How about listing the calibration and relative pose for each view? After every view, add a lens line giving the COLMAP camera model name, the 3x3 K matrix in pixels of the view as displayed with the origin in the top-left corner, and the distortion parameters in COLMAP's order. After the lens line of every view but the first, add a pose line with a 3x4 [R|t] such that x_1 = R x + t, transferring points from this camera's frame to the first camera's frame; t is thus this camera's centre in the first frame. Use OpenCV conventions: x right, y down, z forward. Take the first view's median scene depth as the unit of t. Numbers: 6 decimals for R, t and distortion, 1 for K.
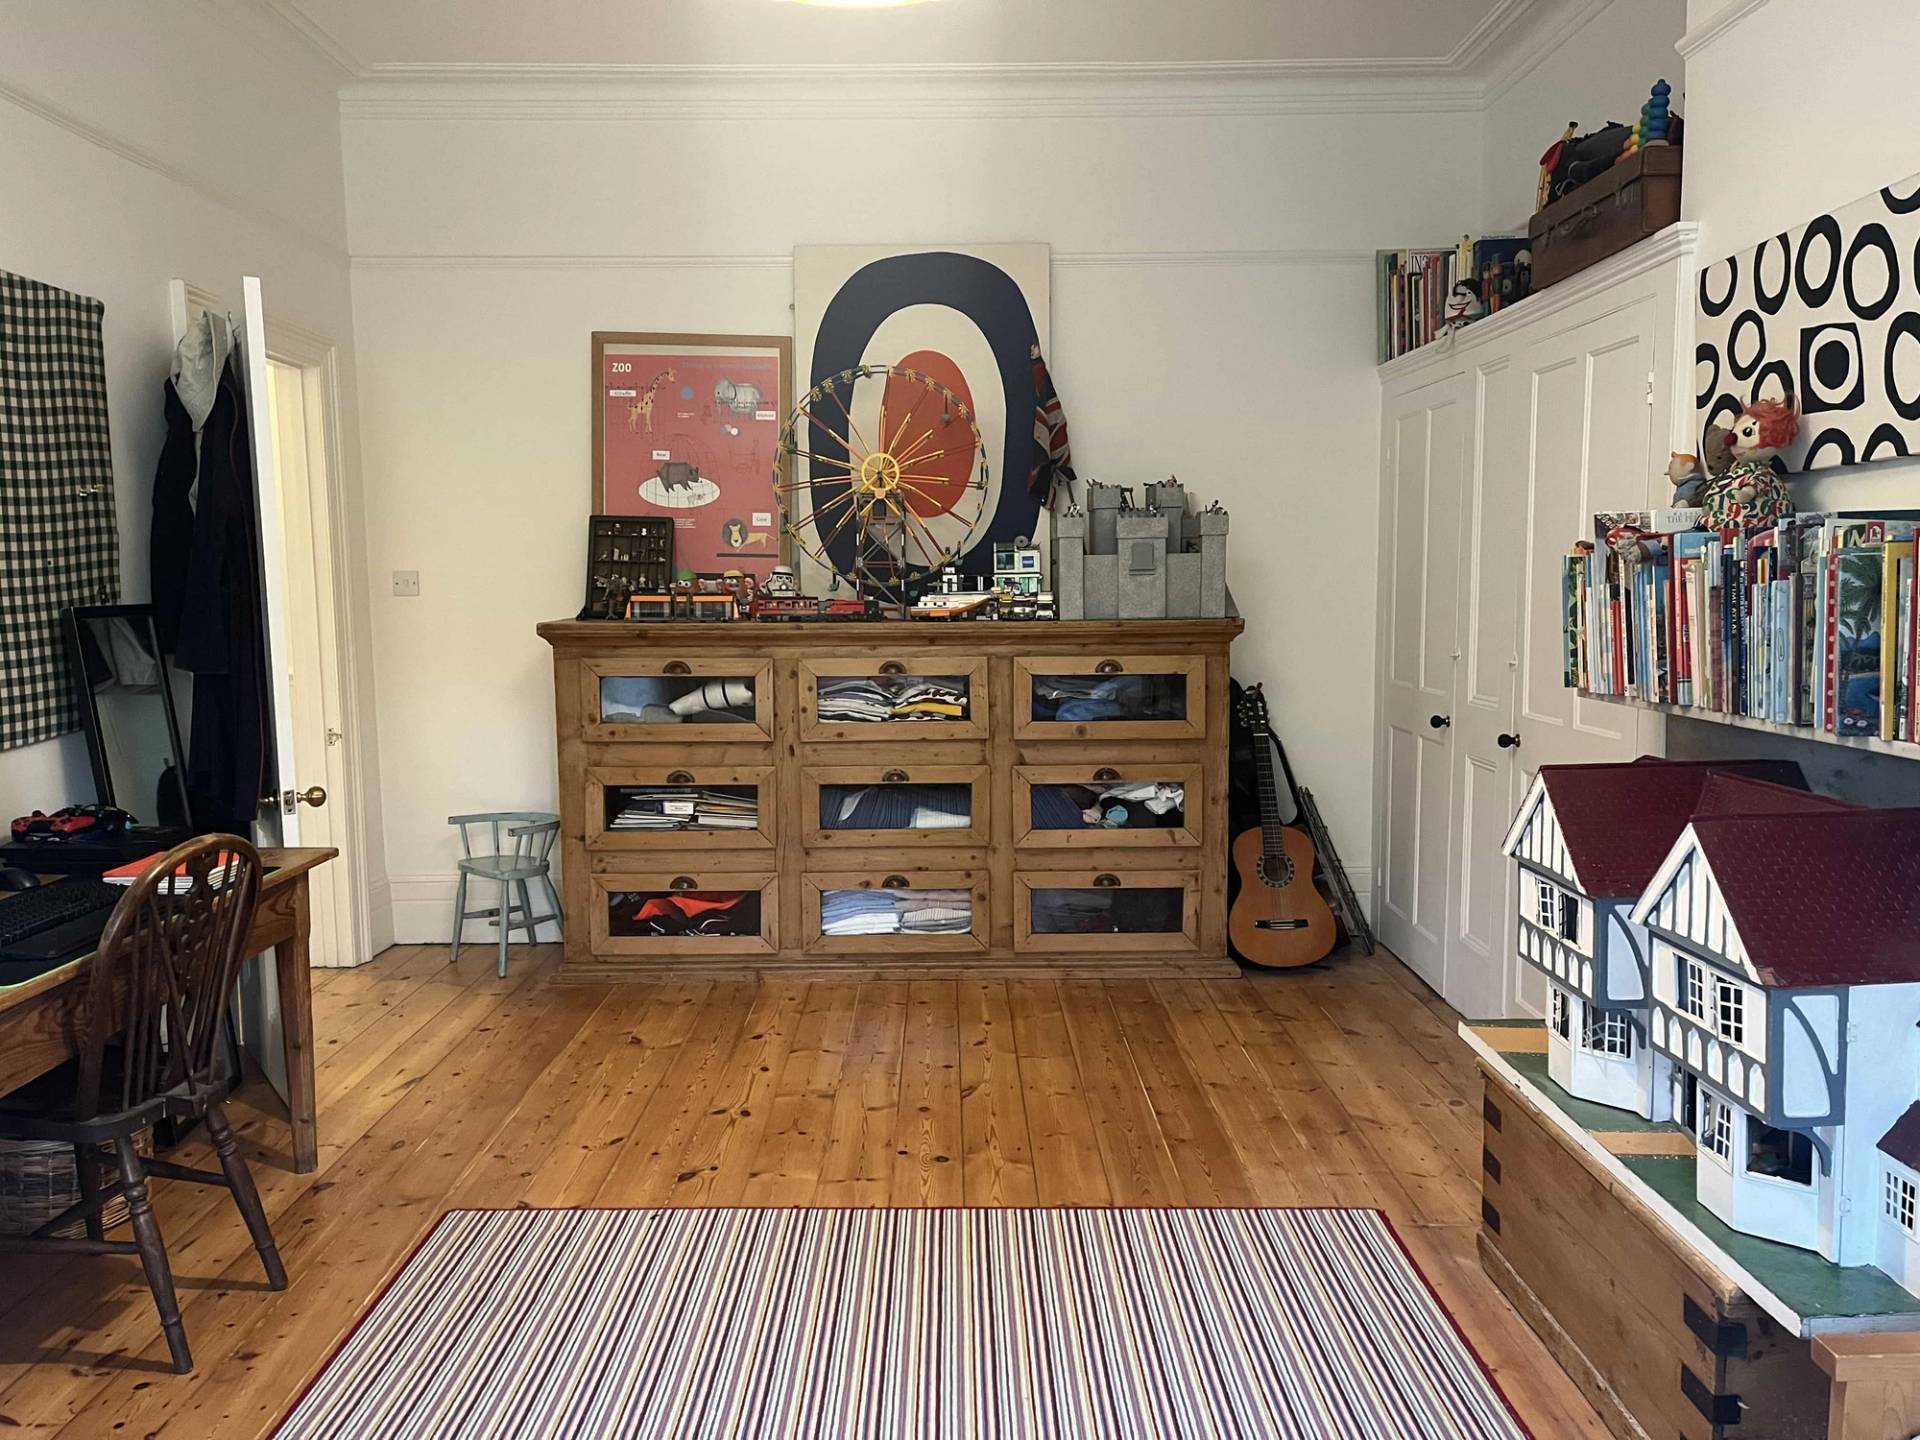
lens RADIAL K [[1444.1, 0, 960.0], [0, 1444.1, 720.0], [0, 0, 1]] dist [0.060275, -0.083932]
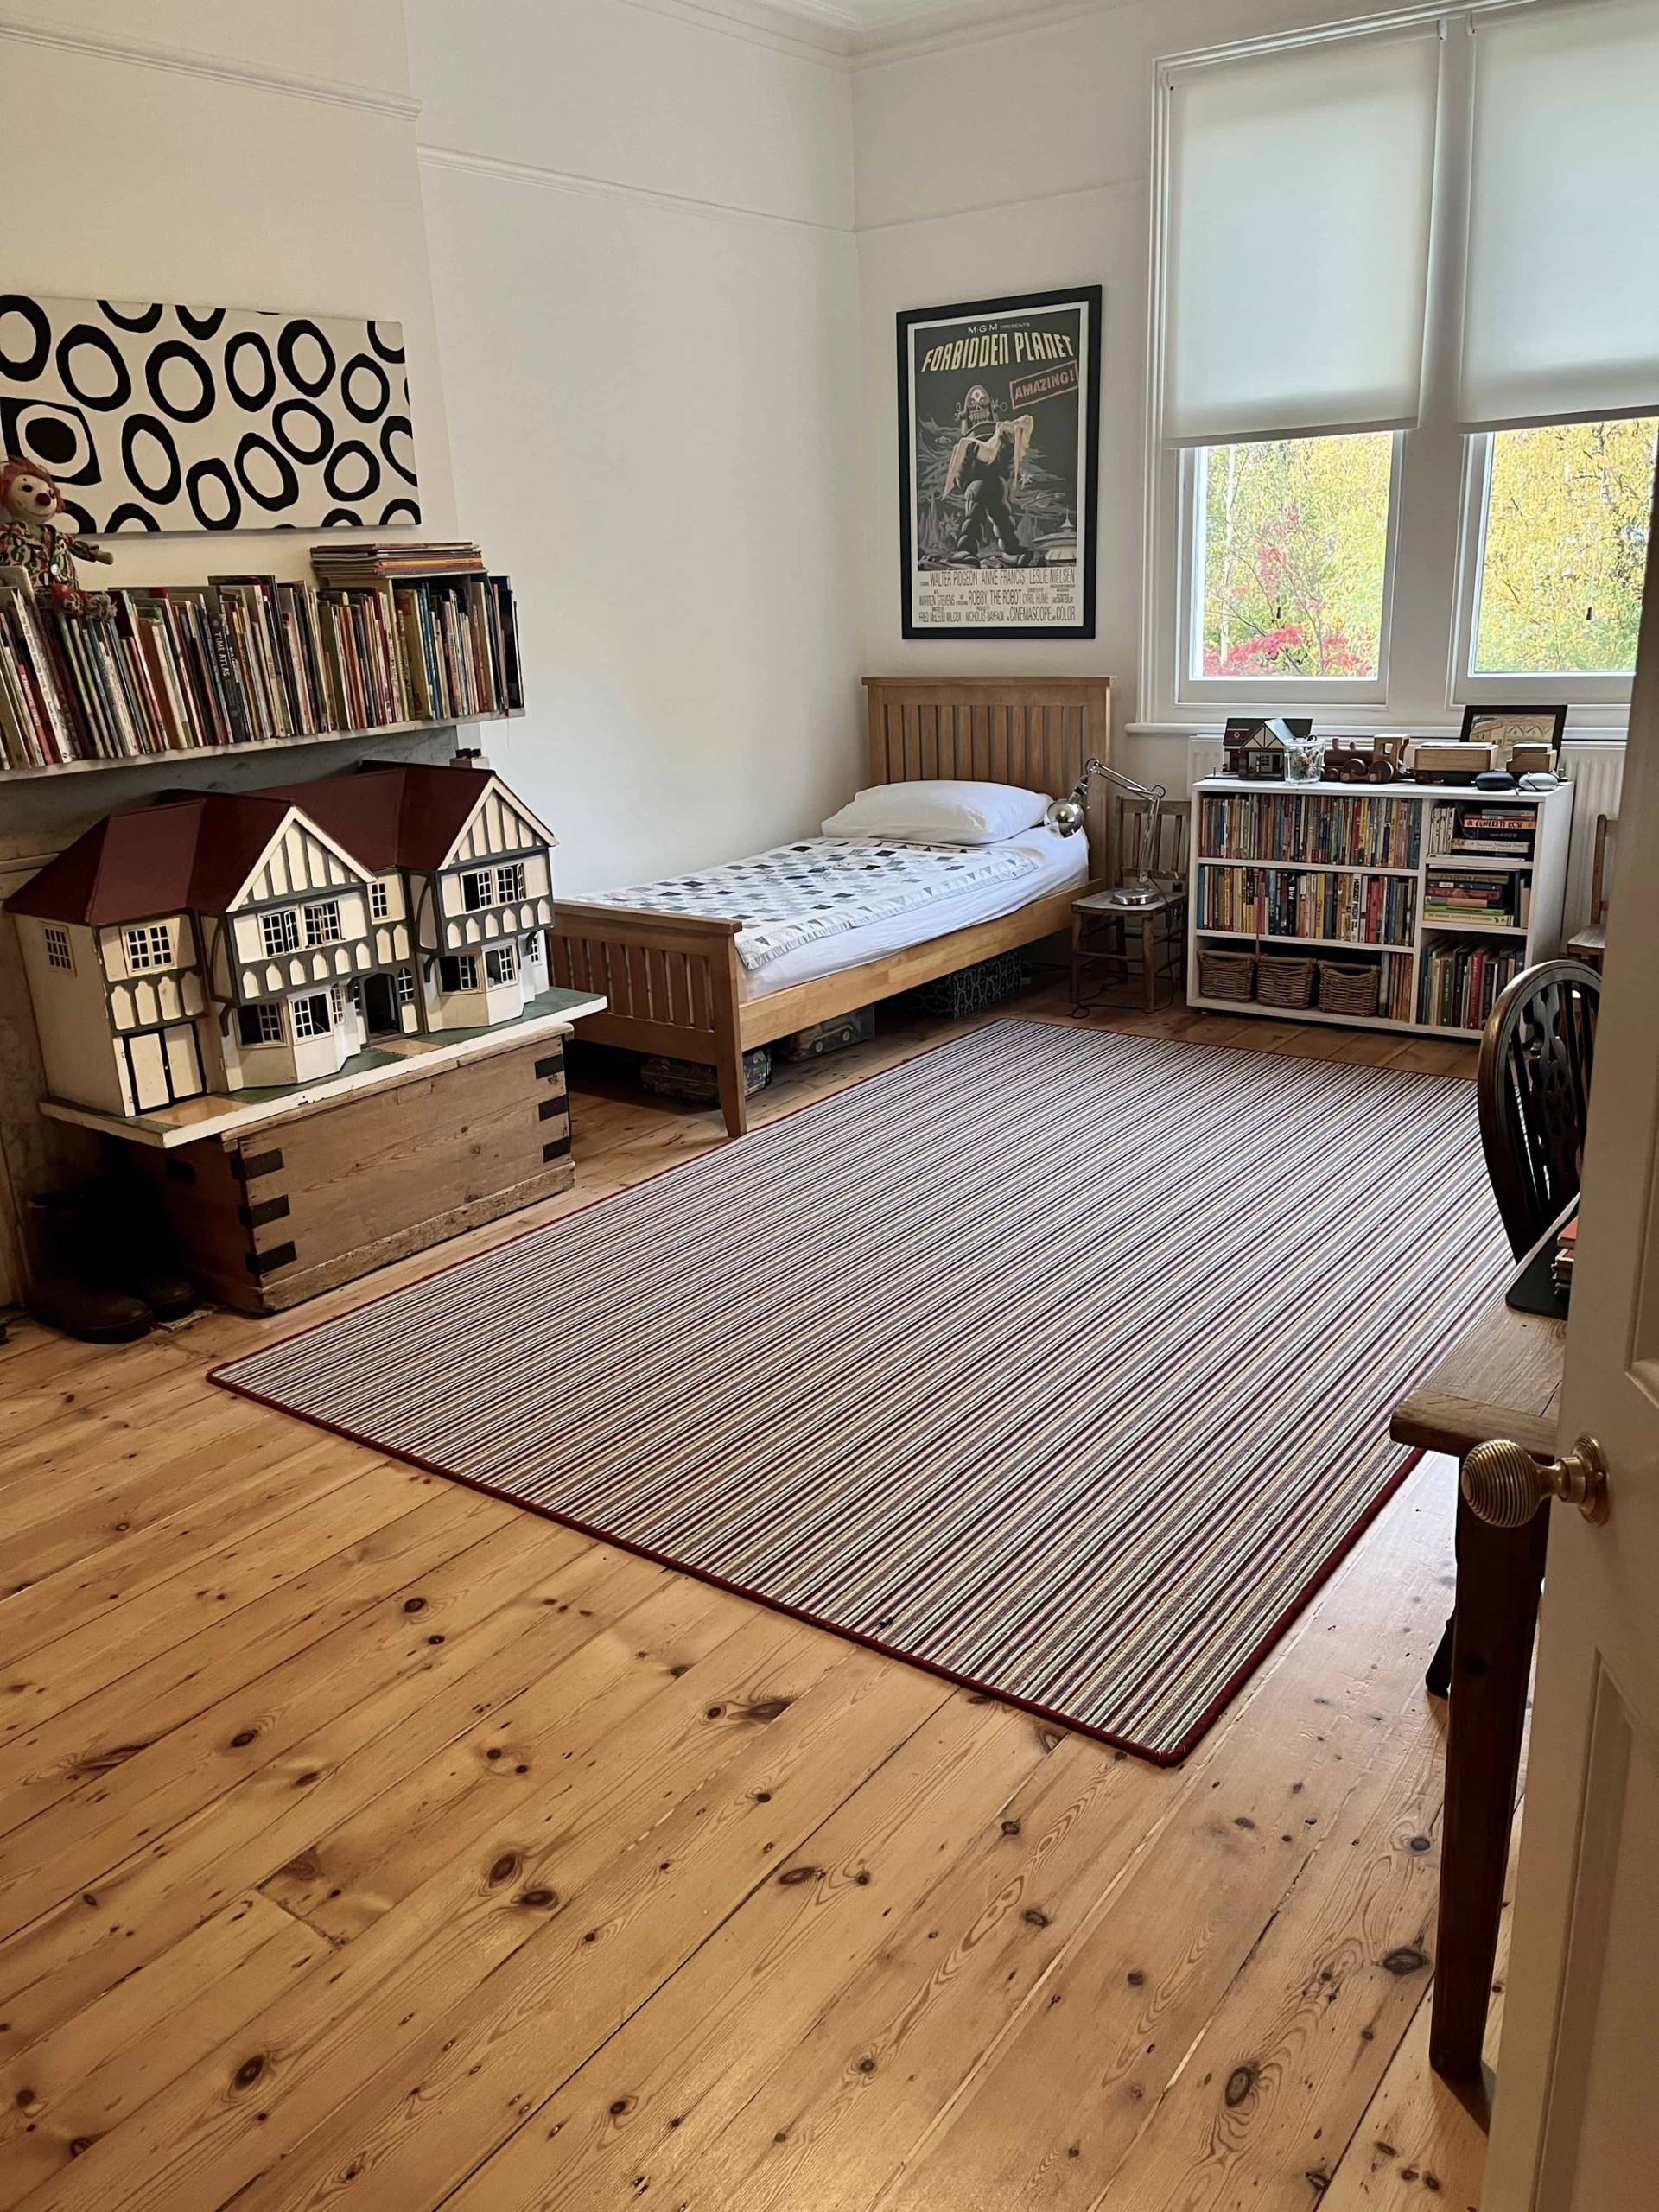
lens RADIAL K [[1663.7, 0, 829.5], [0, 1663.7, 1106.0], [0, 0, 1]] dist [0.060275, -0.083932]
pose [[-0.800424, -0.137516, 0.583447, -0.732437], [0.109502, 0.923408, 0.367868, -0.183976], [-0.589347, 0.358339, -0.724060, 1.811413]]
